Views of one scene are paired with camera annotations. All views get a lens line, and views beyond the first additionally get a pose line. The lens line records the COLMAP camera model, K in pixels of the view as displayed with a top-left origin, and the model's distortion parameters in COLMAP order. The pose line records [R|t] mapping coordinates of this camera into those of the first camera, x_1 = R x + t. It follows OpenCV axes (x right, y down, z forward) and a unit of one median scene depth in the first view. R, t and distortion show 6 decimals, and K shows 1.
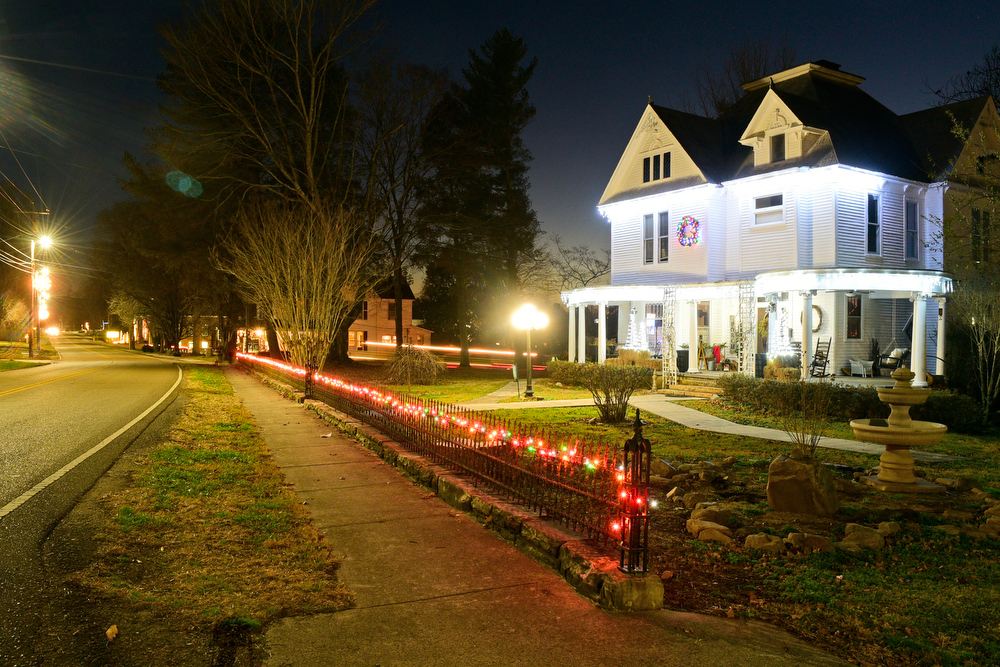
lens RADIAL K [[795.7, 0, 505.8], [0, 795.7, 340.7], [0, 0, 1]] dist [-0.086962, 0.004604]
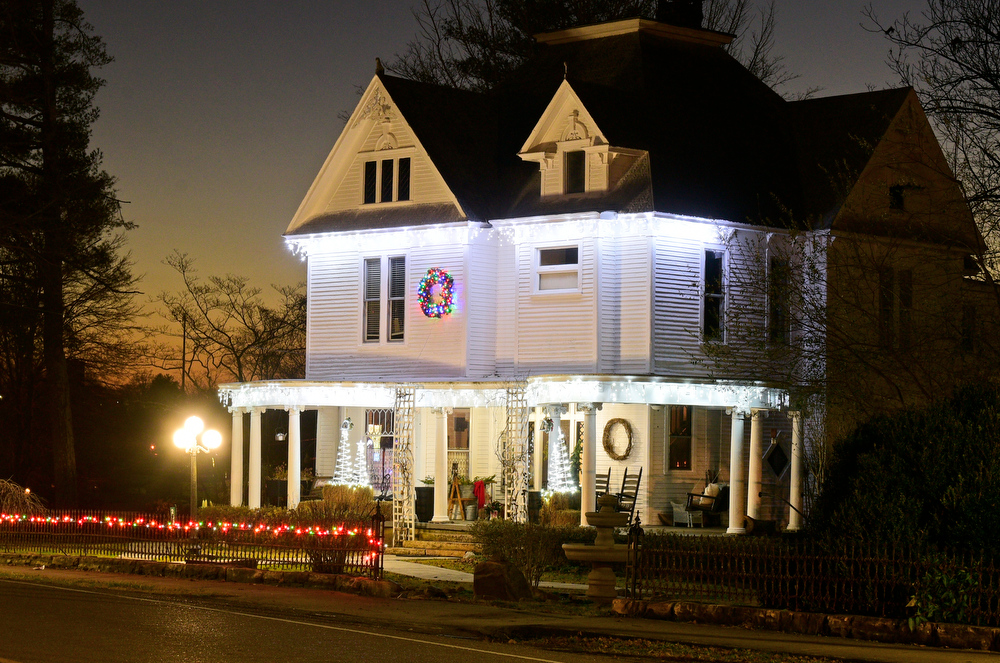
lens RADIAL K [[2434.0, 0, 499.1], [0, 2434.0, 334.1], [0, 0, 1]] dist [-0.011686, 0.000000]
pose [[0.971979, 0.019537, 0.234253, -0.175593], [-0.005795, 0.998229, -0.059209, 0.005069], [-0.234995, 0.056192, 0.970371, -0.902518]]
